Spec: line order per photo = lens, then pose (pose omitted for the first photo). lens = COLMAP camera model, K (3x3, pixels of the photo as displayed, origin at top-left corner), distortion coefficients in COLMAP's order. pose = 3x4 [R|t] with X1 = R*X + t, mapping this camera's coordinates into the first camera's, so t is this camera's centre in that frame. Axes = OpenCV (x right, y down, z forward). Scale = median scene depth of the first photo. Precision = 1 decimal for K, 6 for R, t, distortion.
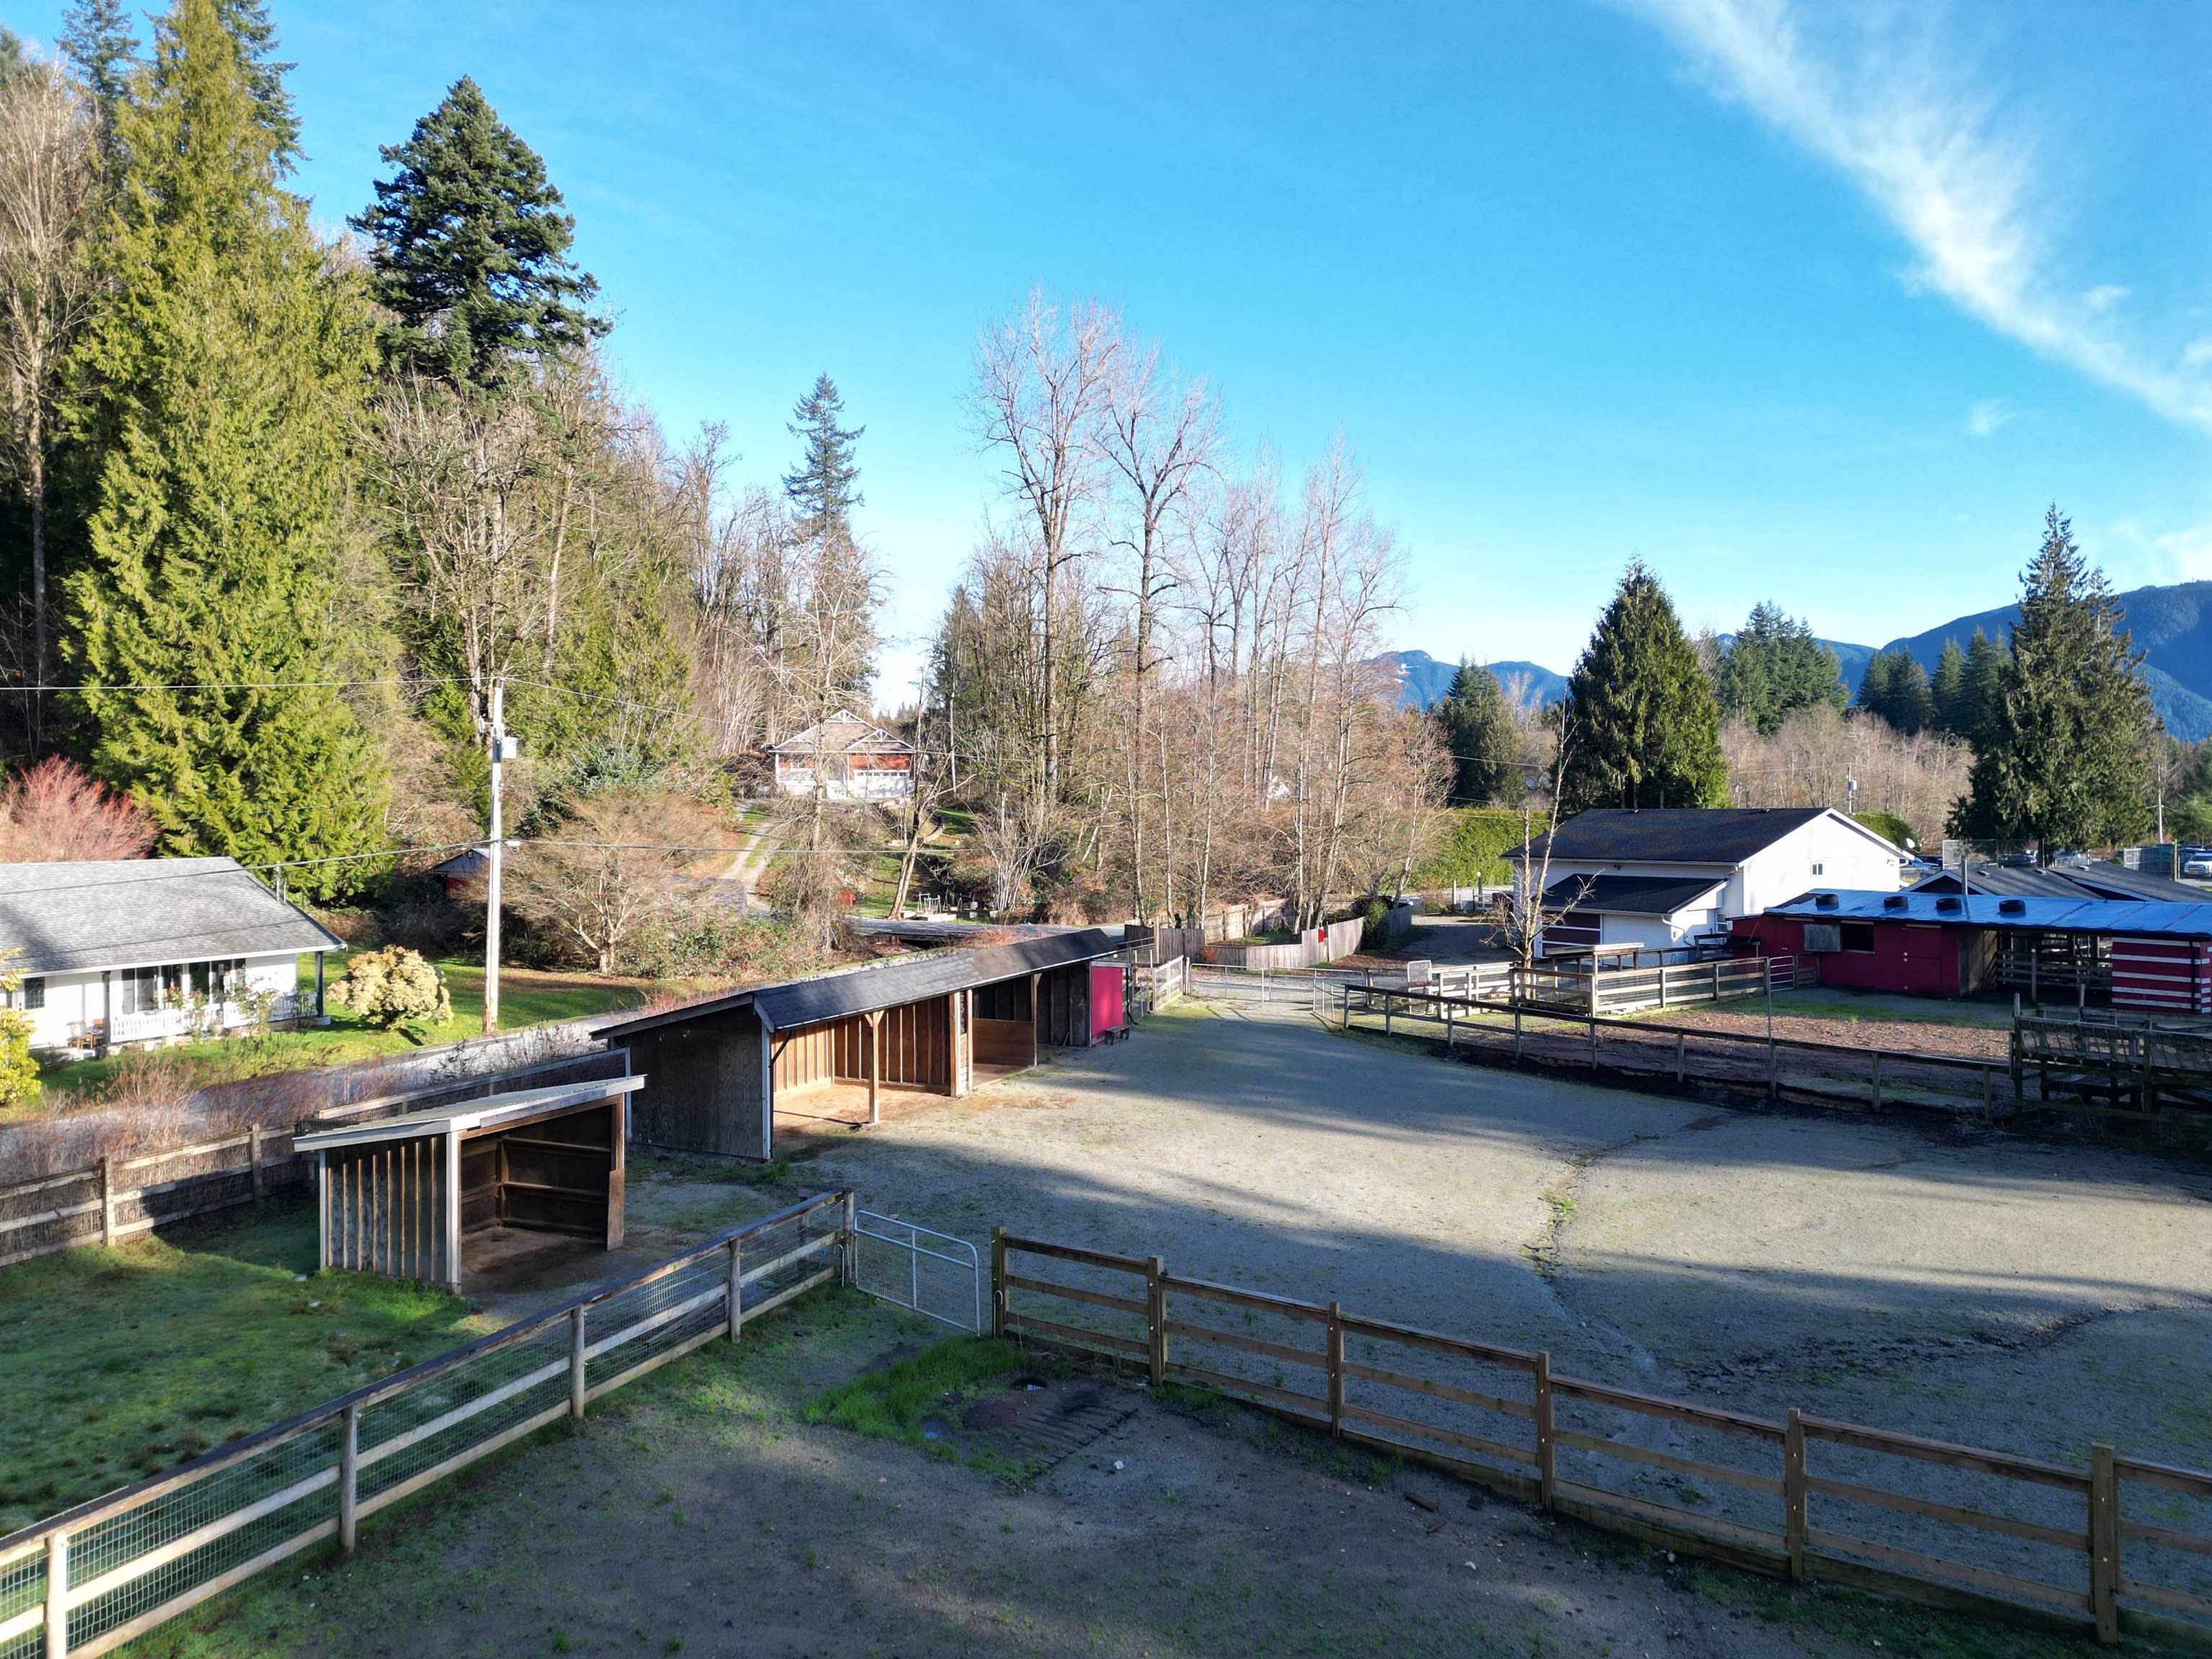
lens RADIAL K [[1535.8, 0, 1113.1], [0, 1535.8, 843.1], [0, 0, 1]] dist [0.068602, -0.057575]
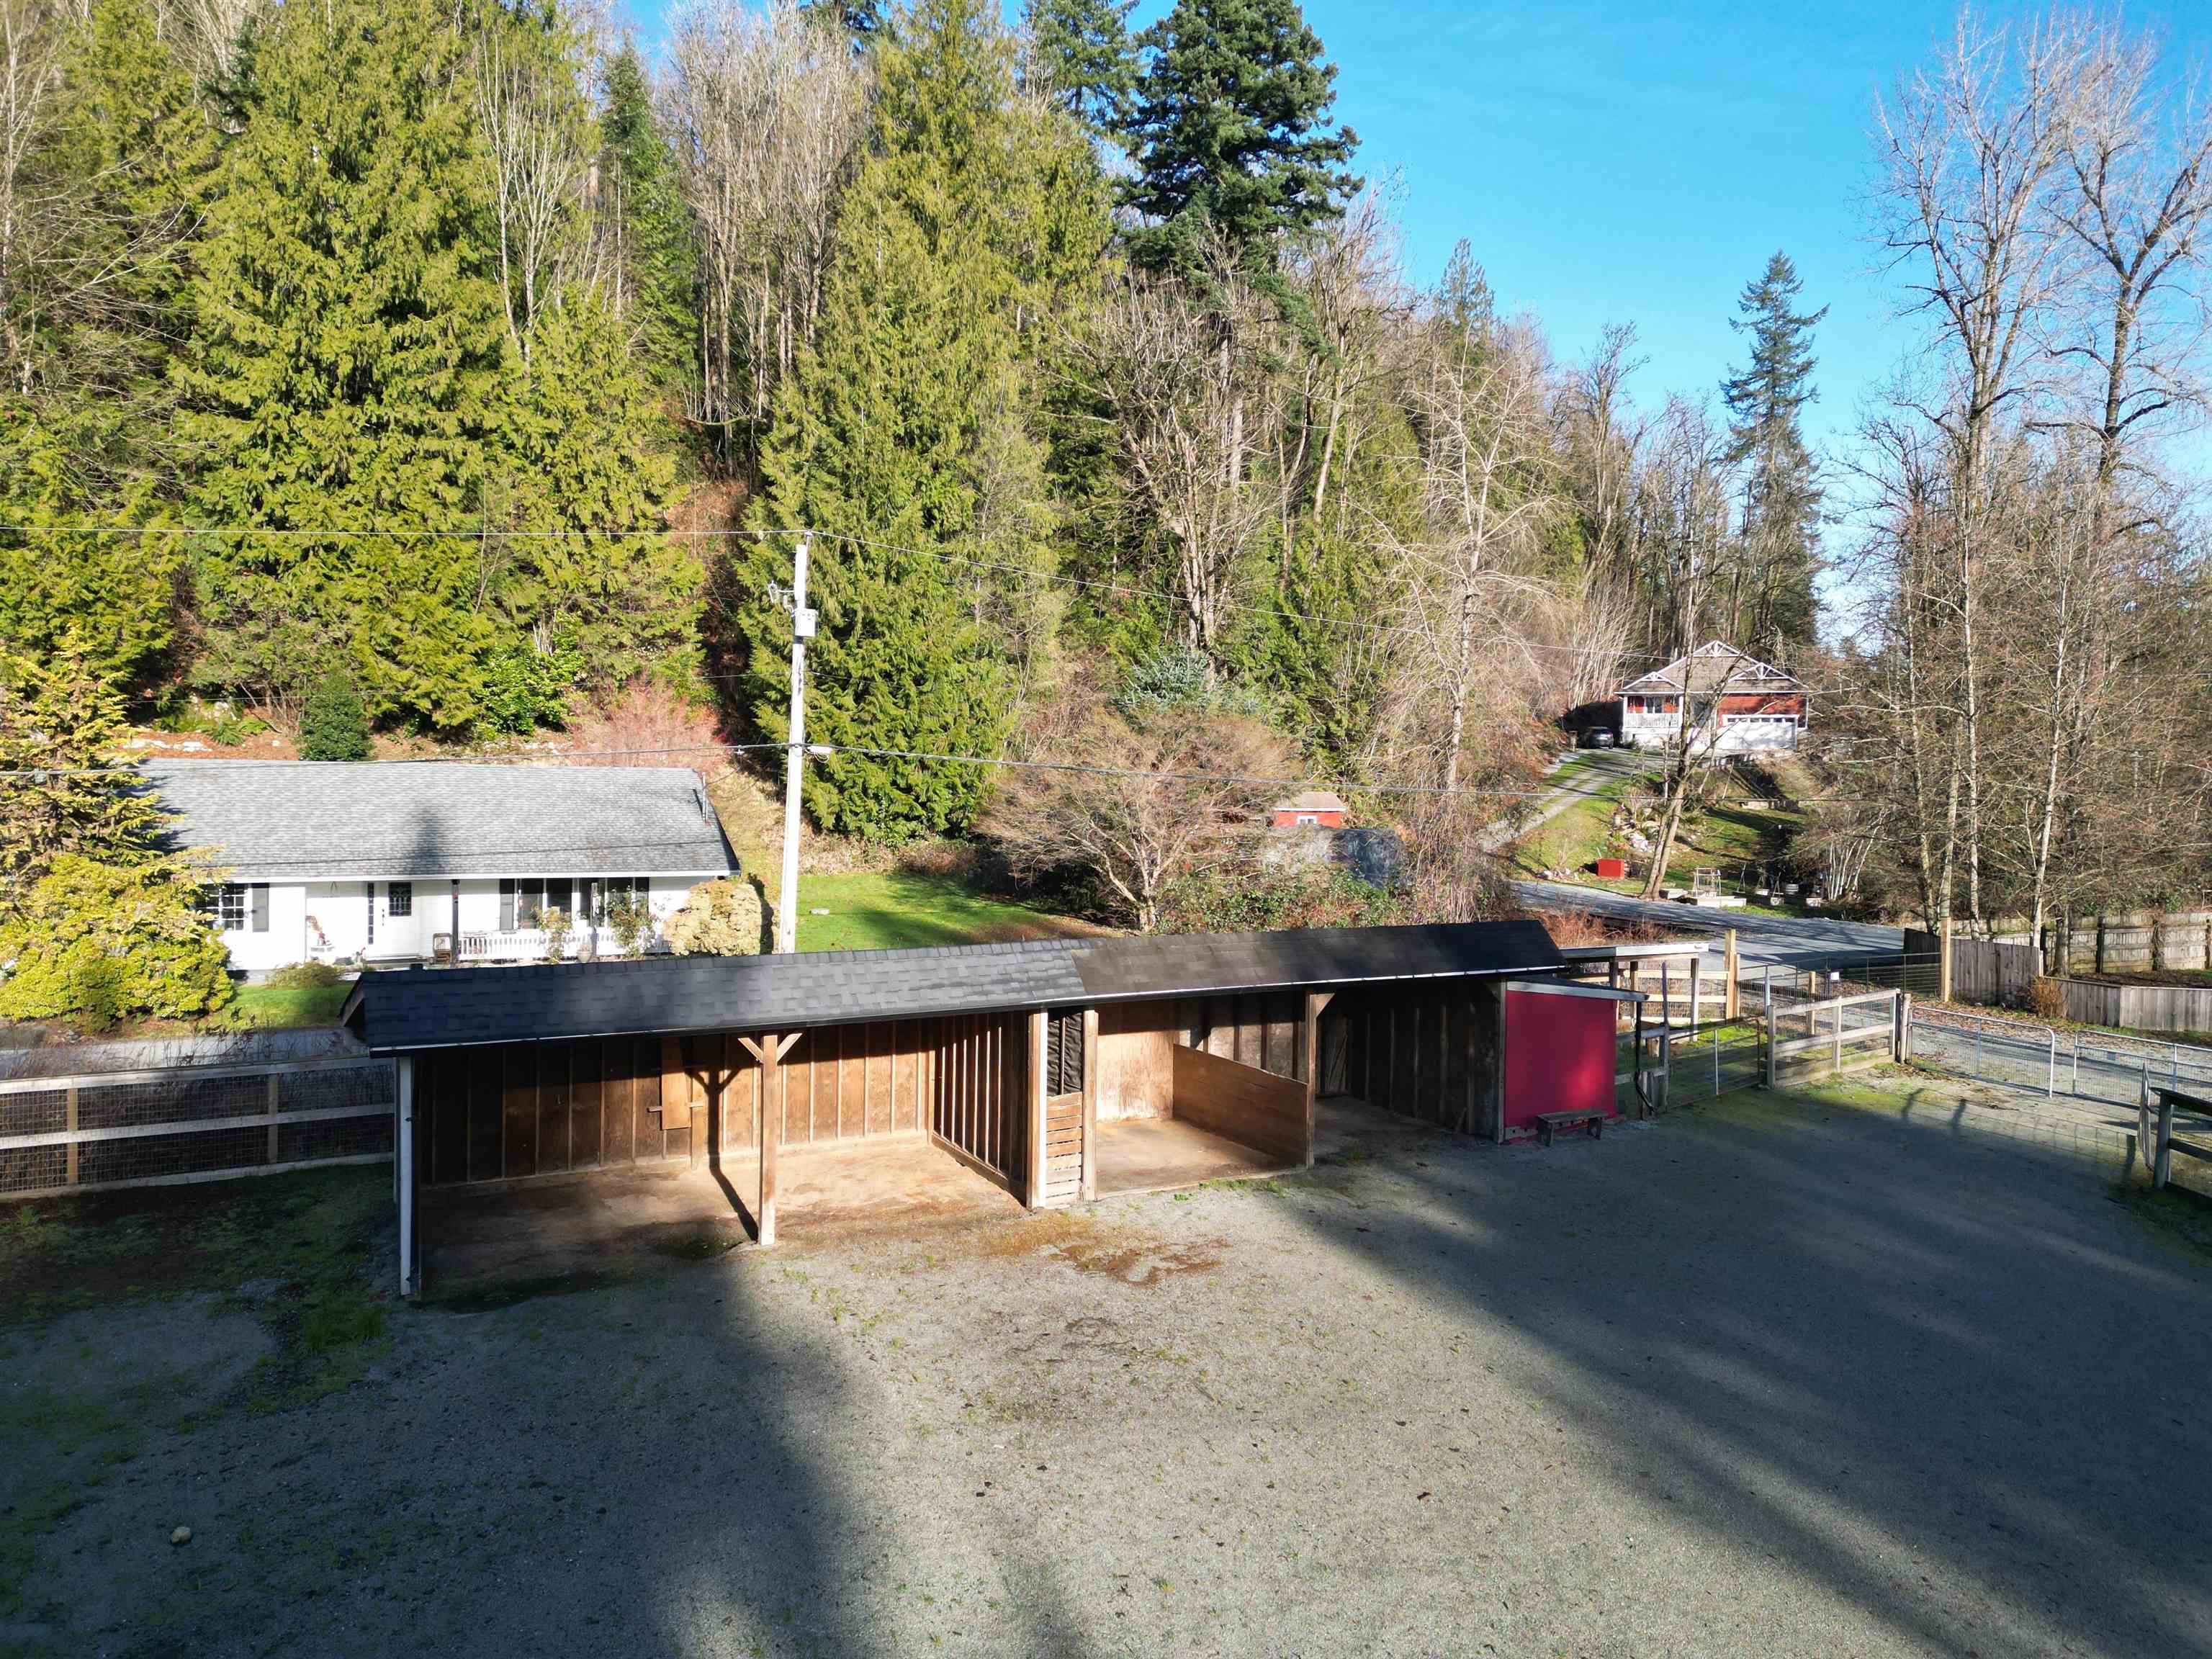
lens RADIAL K [[1535.8, 0, 1095.3], [0, 1535.8, 835.9], [0, 0, 1]] dist [0.068602, -0.057575]
pose [[0.798408, 0.044065, -0.600502, 0.091420], [-0.035496, 0.999029, 0.026115, 0.009152], [0.601069, 0.000466, 0.799197, 0.240345]]
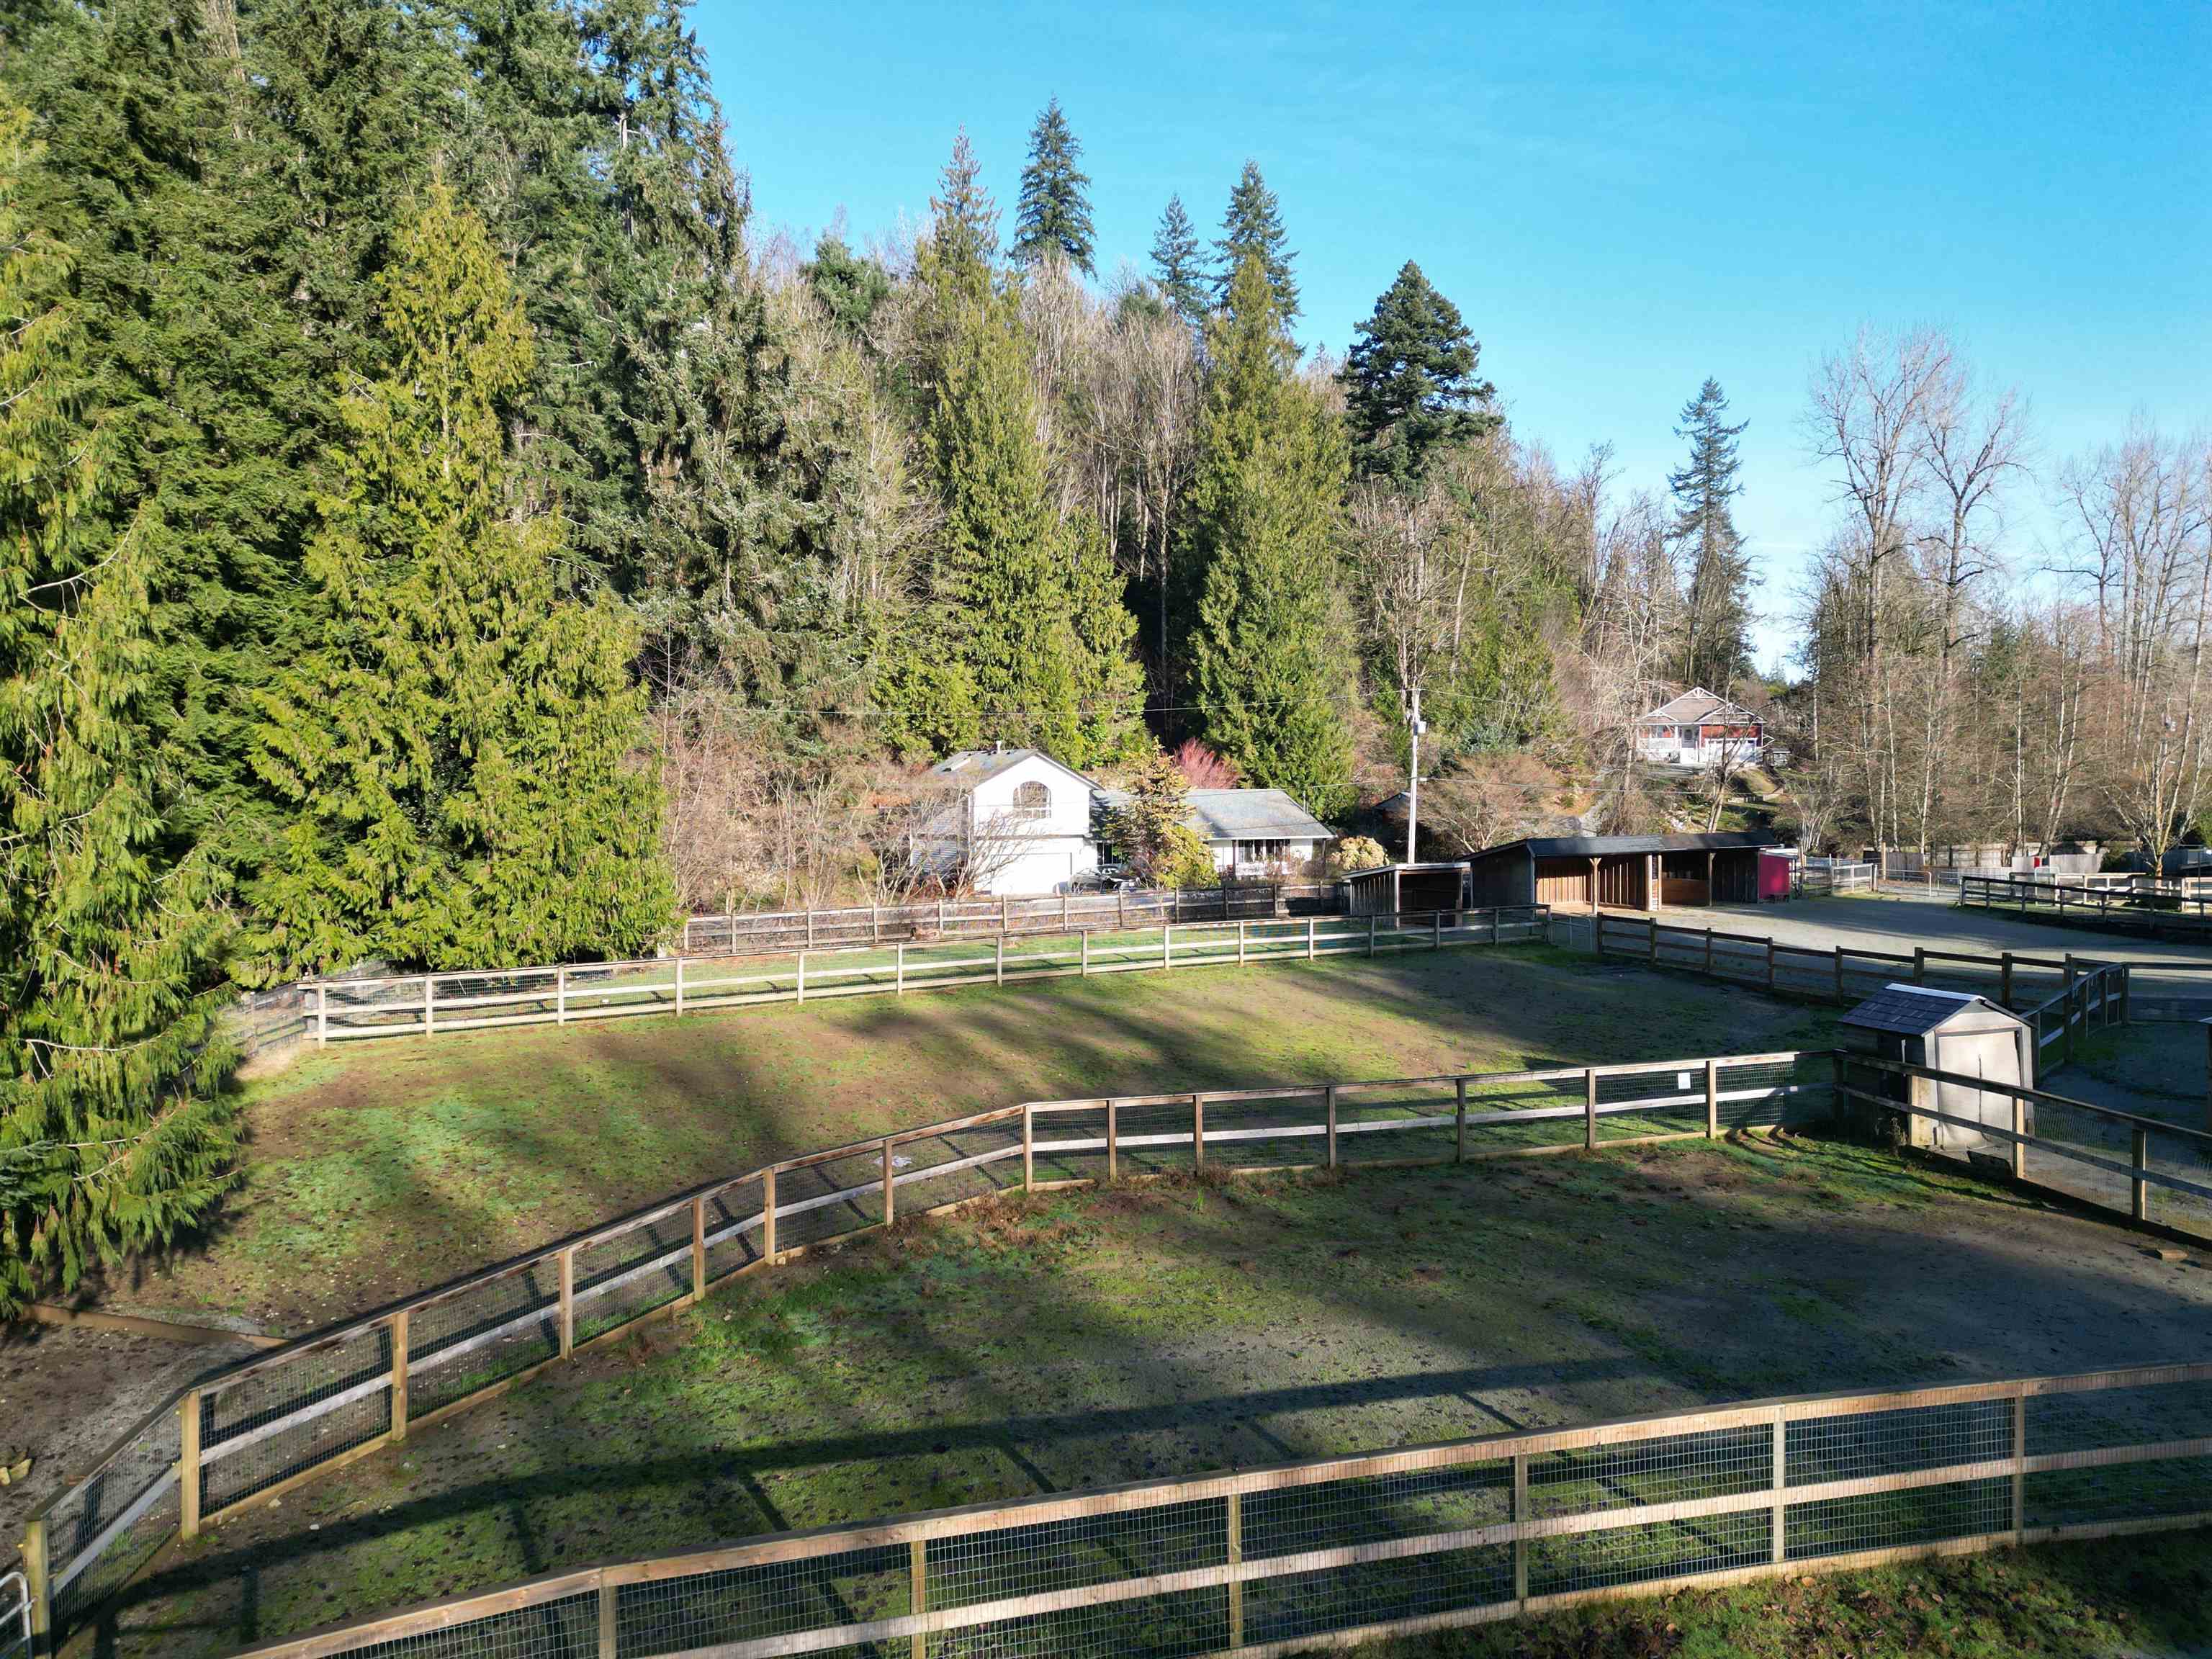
lens RADIAL K [[1535.8, 0, 1094.5], [0, 1535.8, 843.6], [0, 0, 1]] dist [0.068602, -0.057575]
pose [[0.833952, 0.021946, -0.551400, 0.148134], [-0.013403, 0.999720, 0.019518, 0.023192], [0.551674, -0.008887, 0.834013, -0.368457]]
